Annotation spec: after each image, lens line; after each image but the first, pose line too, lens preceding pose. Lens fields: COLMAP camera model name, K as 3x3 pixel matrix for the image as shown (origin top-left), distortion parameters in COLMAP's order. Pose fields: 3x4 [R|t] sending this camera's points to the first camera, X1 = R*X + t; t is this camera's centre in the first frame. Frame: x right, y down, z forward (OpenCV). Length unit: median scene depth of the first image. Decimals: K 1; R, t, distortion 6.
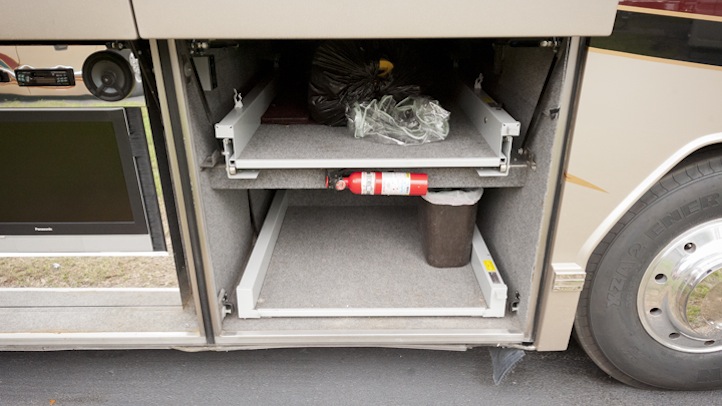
lens RADIAL K [[514.4, 0, 363.1], [0, 514.4, 203.7], [0, 0, 1]] dist [0.010139, -0.013312]
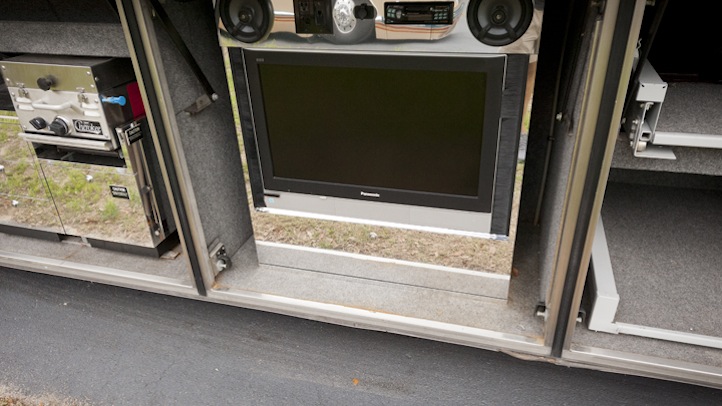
lens RADIAL K [[514.4, 0, 358.7], [0, 514.4, 202.5], [0, 0, 1]] dist [0.010139, -0.013312]
pose [[0.955158, 0.108284, -0.275585, -0.395716], [-0.080870, 0.990747, 0.108998, -0.029845], [0.284838, -0.081823, 0.955077, 0.164781]]
